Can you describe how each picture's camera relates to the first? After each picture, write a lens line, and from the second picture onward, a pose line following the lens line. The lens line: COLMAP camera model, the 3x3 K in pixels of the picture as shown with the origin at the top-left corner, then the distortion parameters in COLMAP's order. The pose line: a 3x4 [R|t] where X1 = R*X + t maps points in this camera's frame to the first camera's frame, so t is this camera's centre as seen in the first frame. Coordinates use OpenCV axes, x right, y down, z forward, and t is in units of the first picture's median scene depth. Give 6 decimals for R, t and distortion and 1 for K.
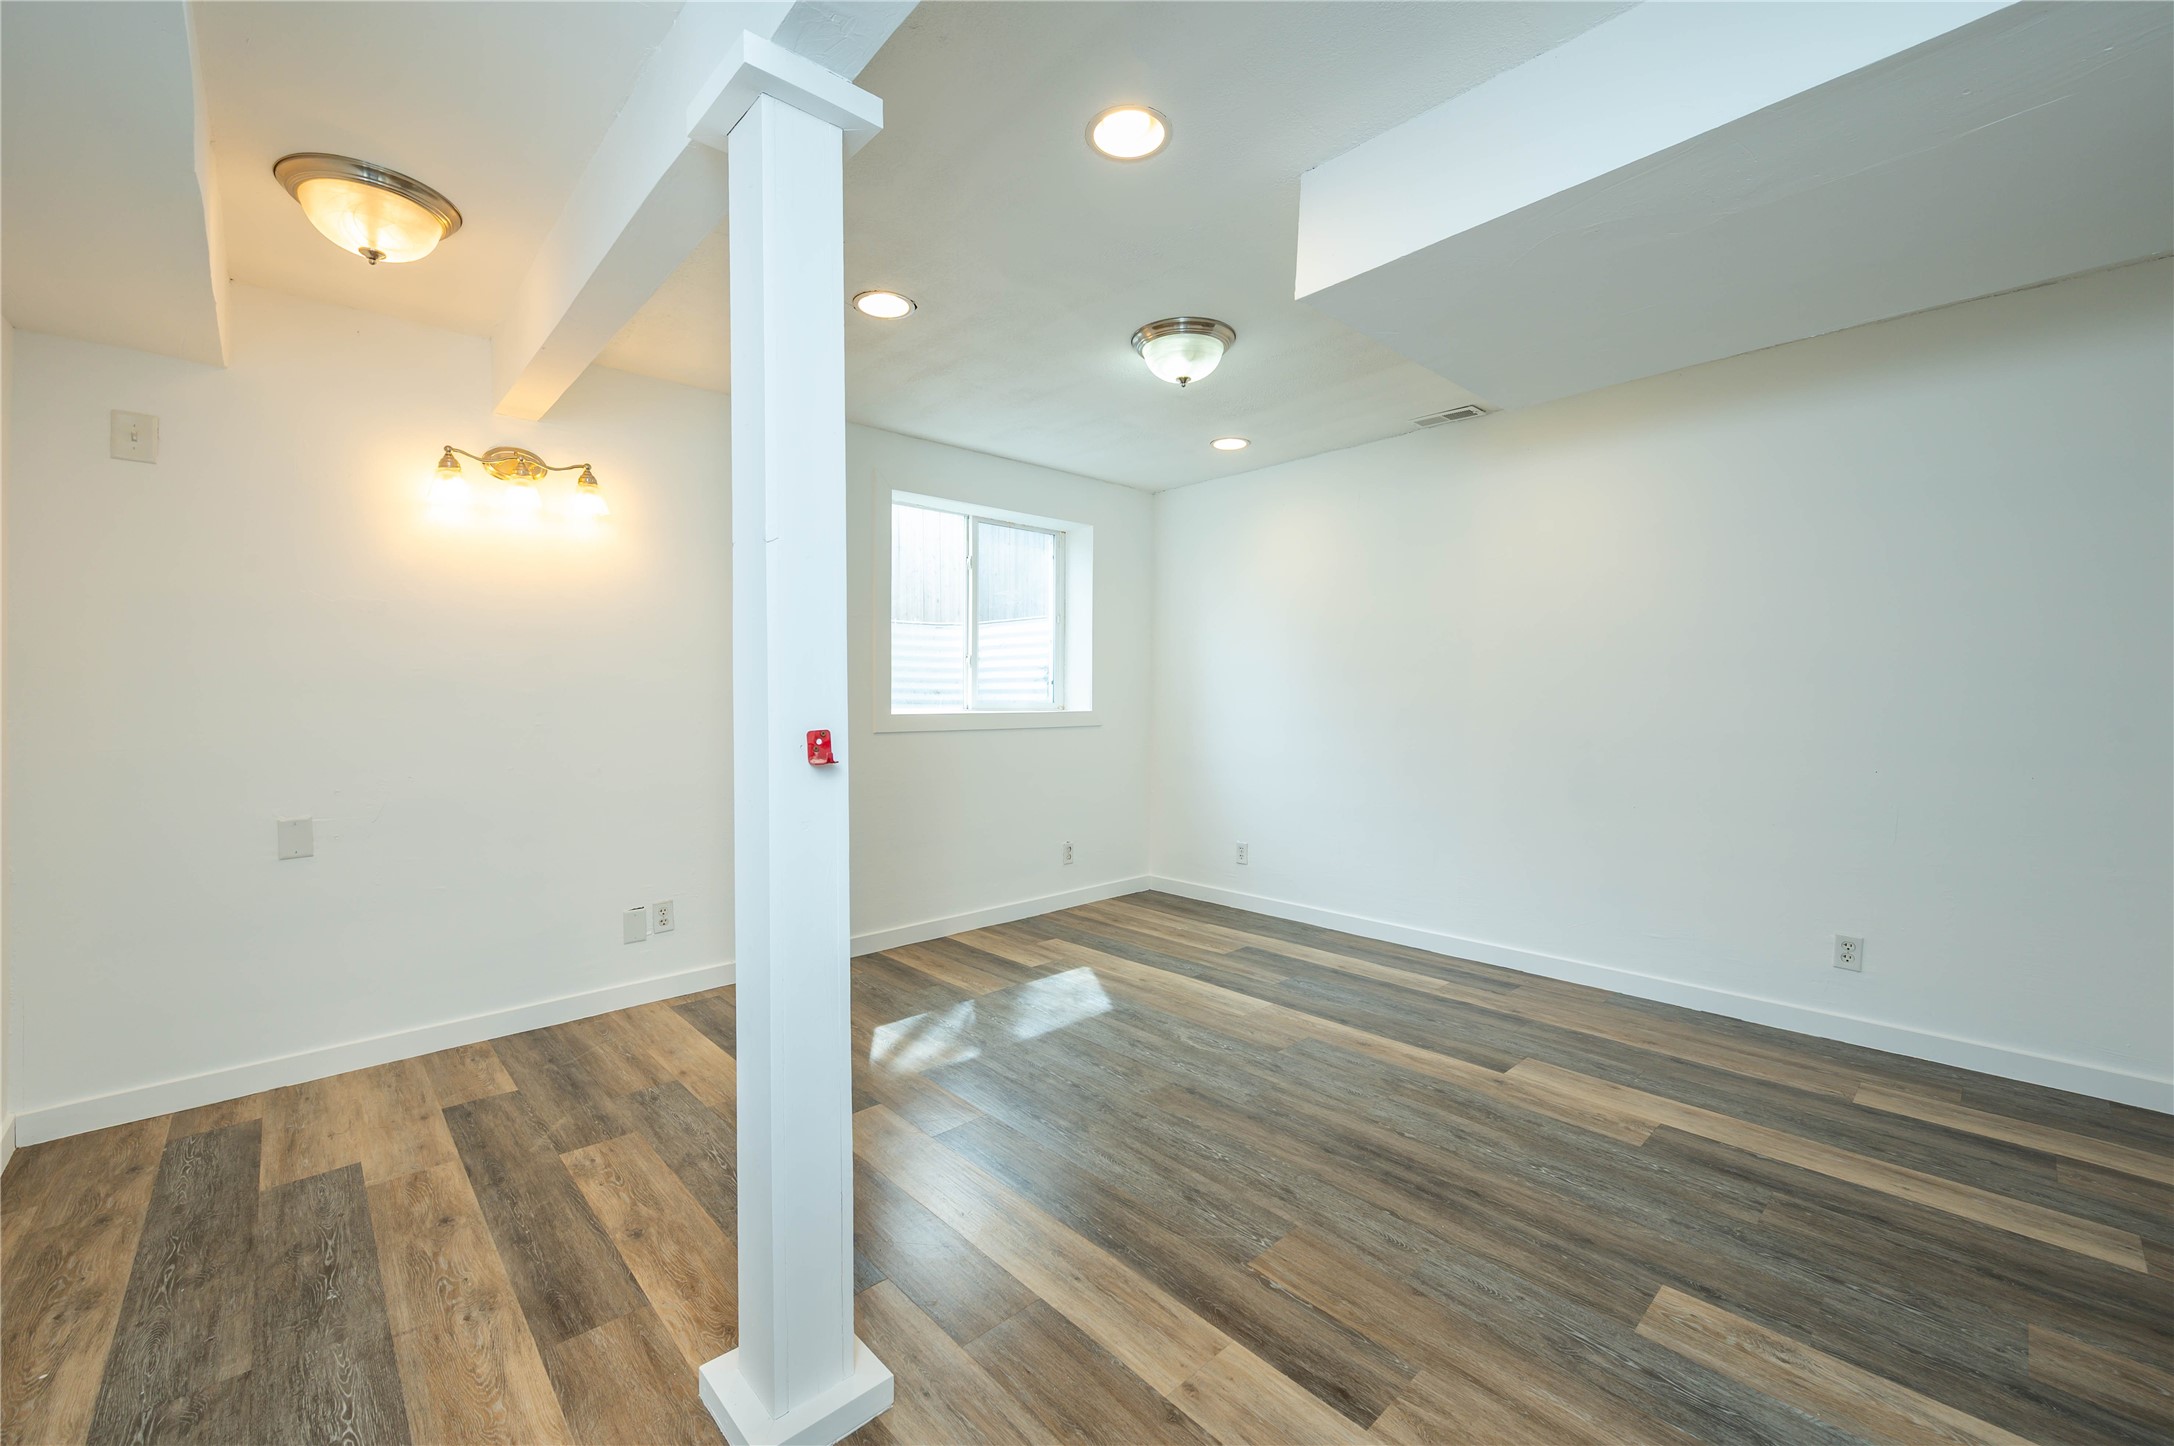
lens RADIAL K [[866.9, 0, 1088.2], [0, 866.9, 732.5], [0, 0, 1]] dist [-0.002268, -0.000024]
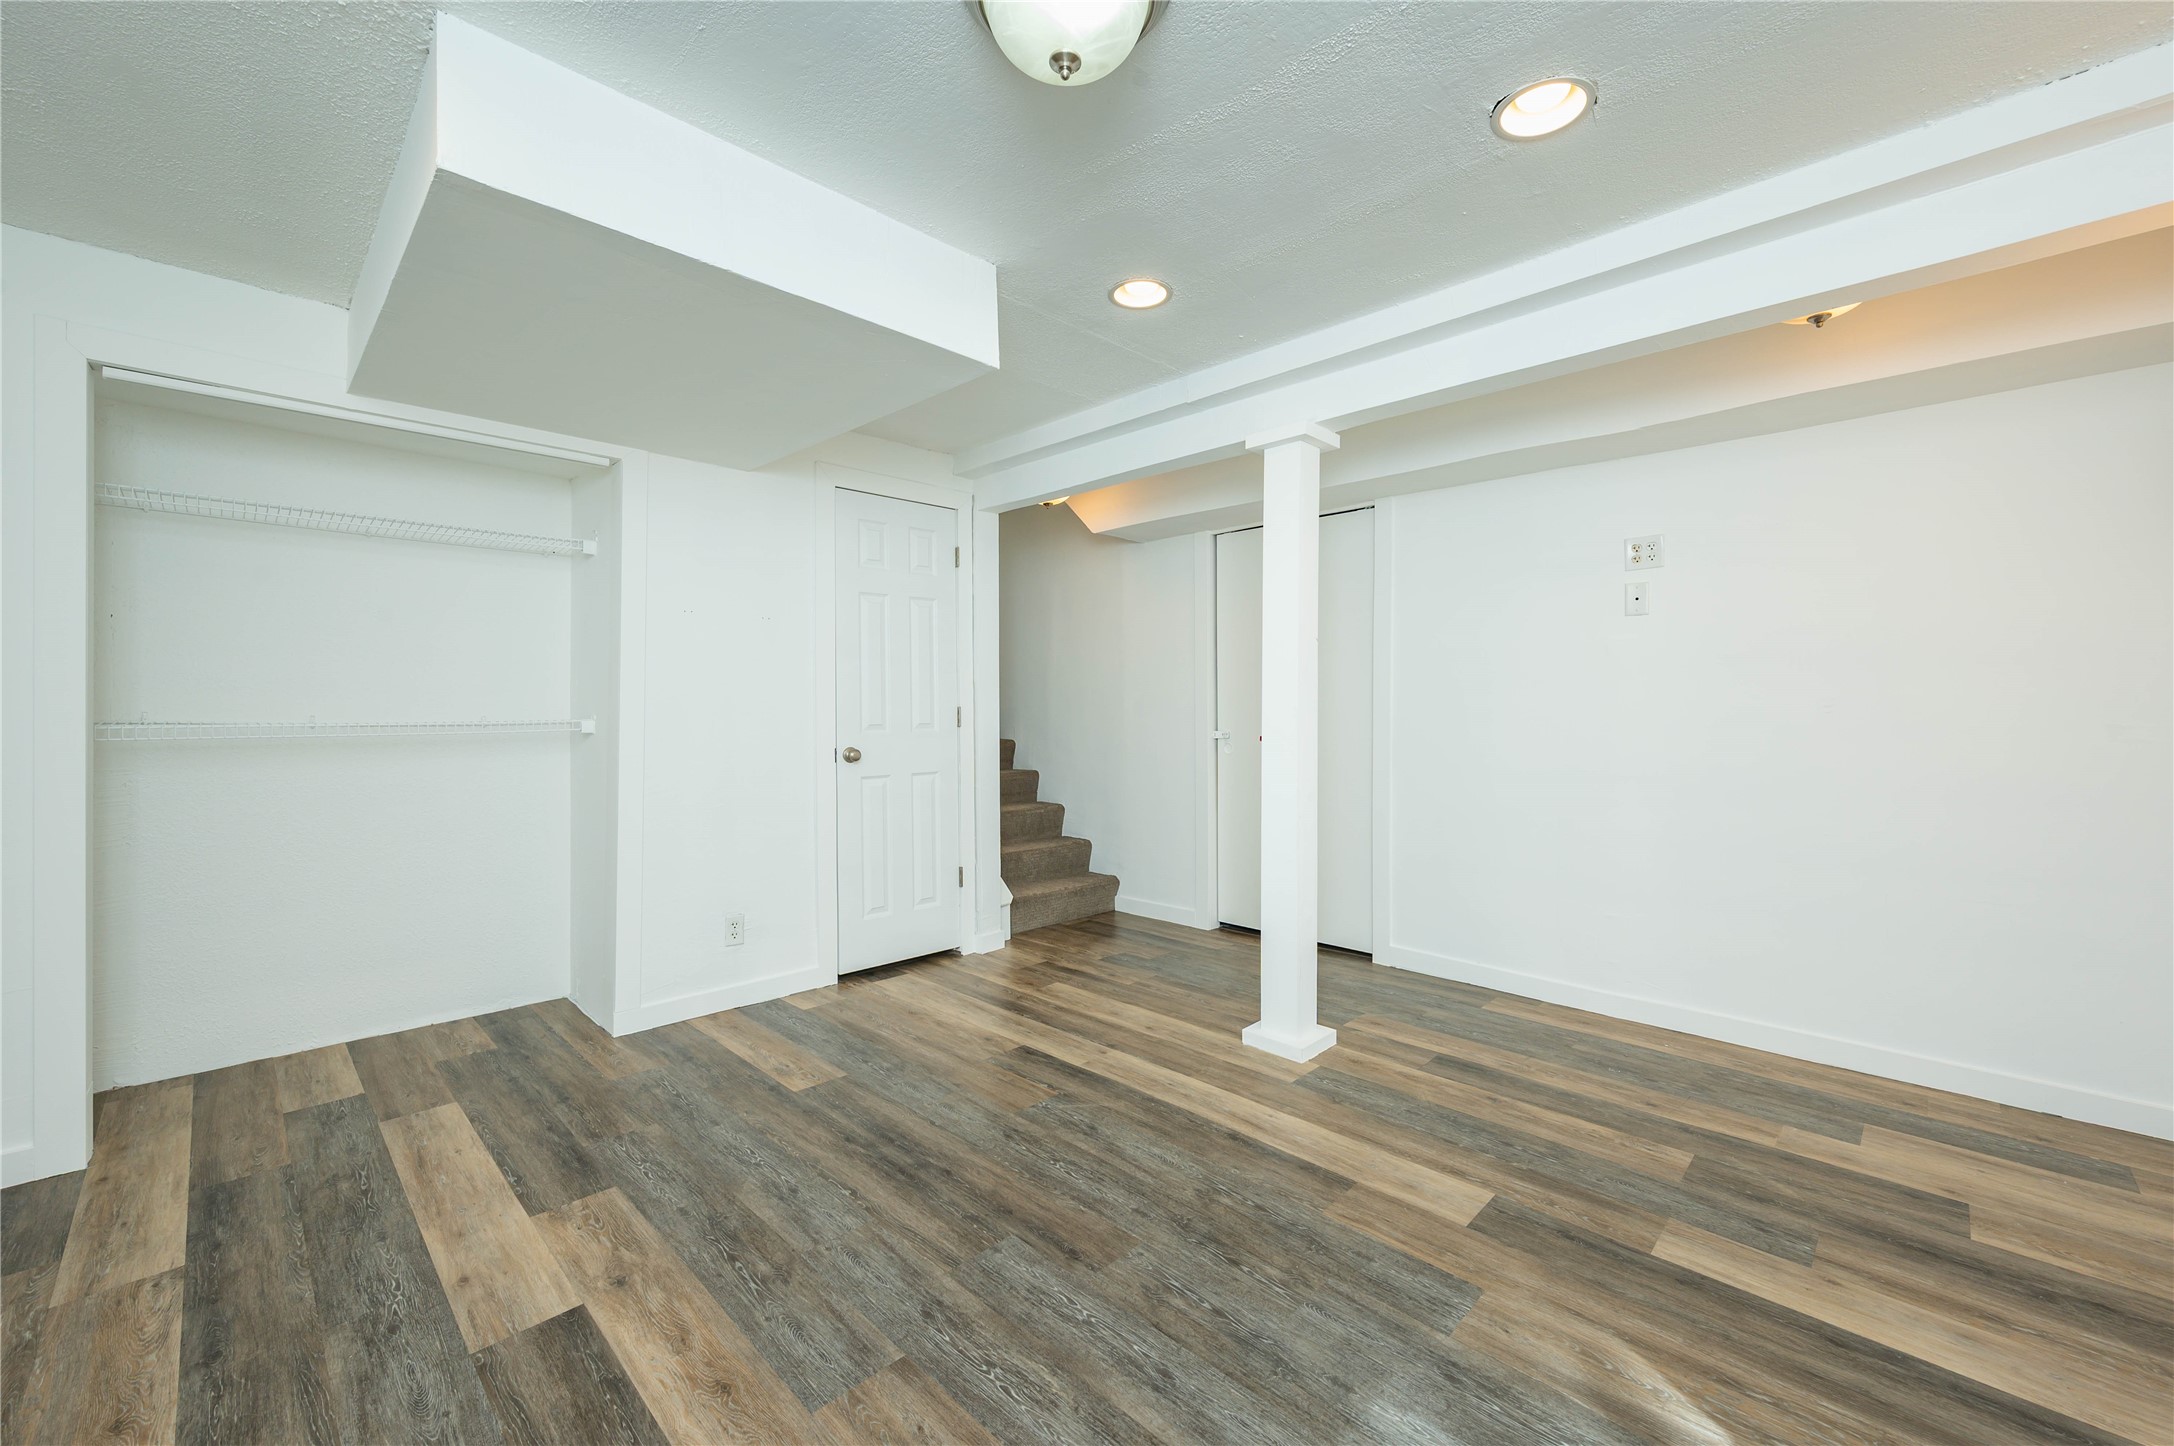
lens RADIAL K [[866.9, 0, 1091.7], [0, 866.9, 700.3], [0, 0, 1]] dist [-0.002268, -0.000024]
pose [[-0.998850, 0.002674, -0.047859, 0.143355], [0.000955, 0.999355, 0.035906, -0.085154], [0.047925, 0.035819, -0.998209, 1.795328]]
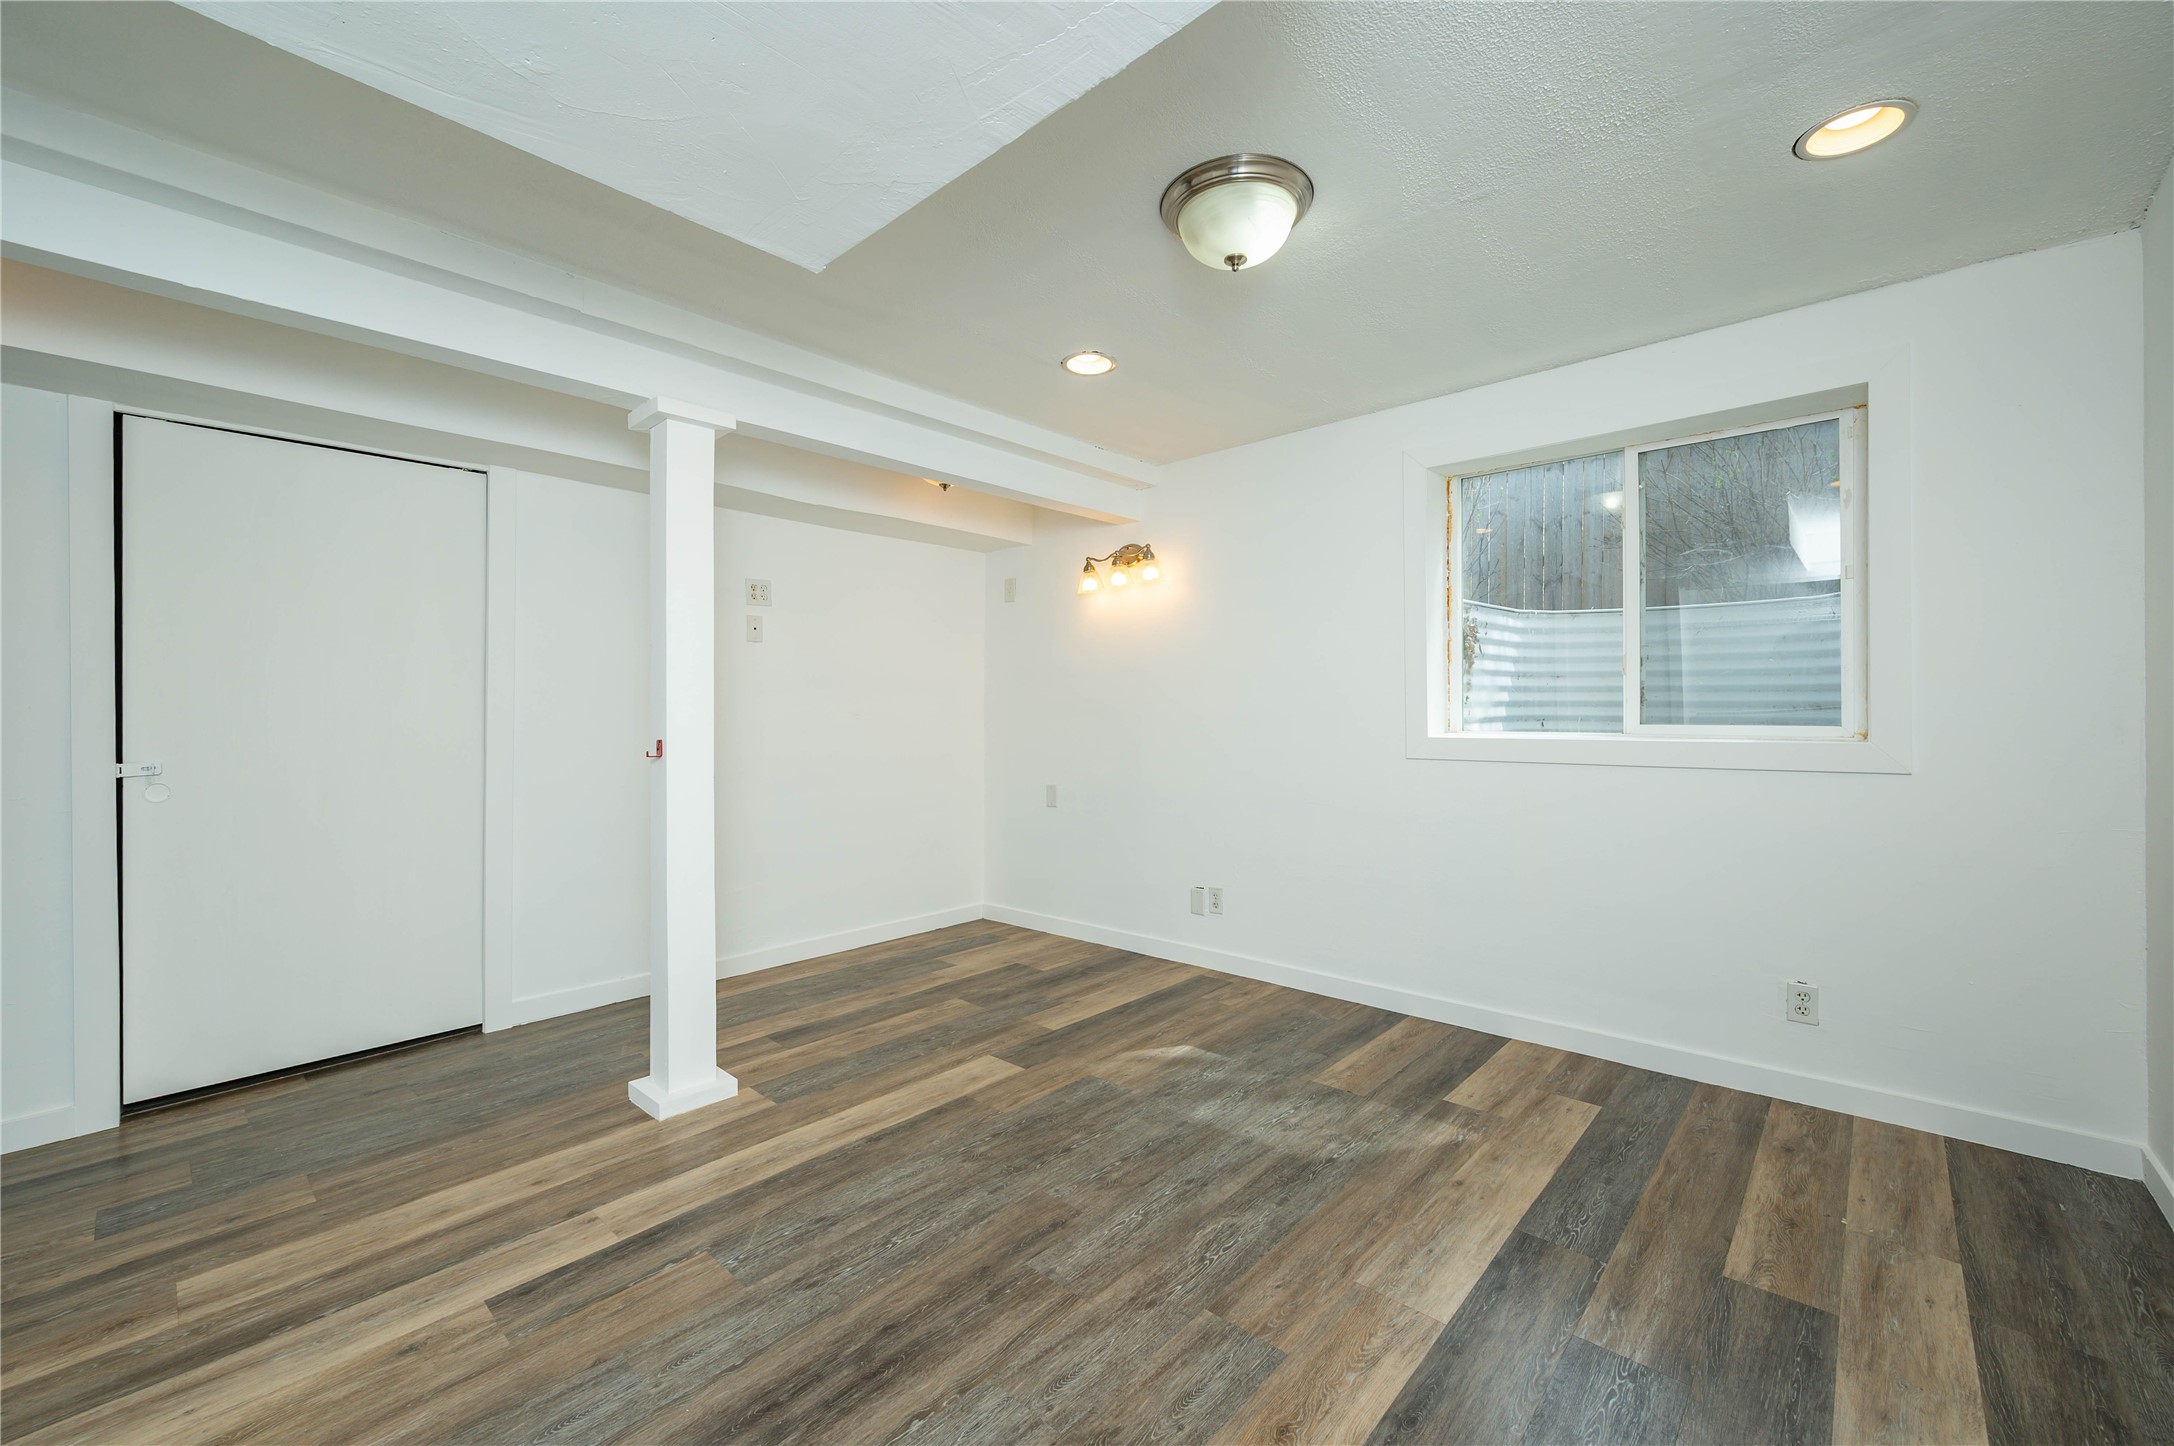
lens RADIAL K [[866.9, 0, 1092.8], [0, 866.9, 716.7], [0, 0, 1]] dist [-0.002268, -0.000024]
pose [[0.089455, 0.006126, -0.995972, 0.942933], [-0.035526, 0.999364, 0.002956, -0.052153], [0.995357, 0.035118, 0.089616, 0.988318]]
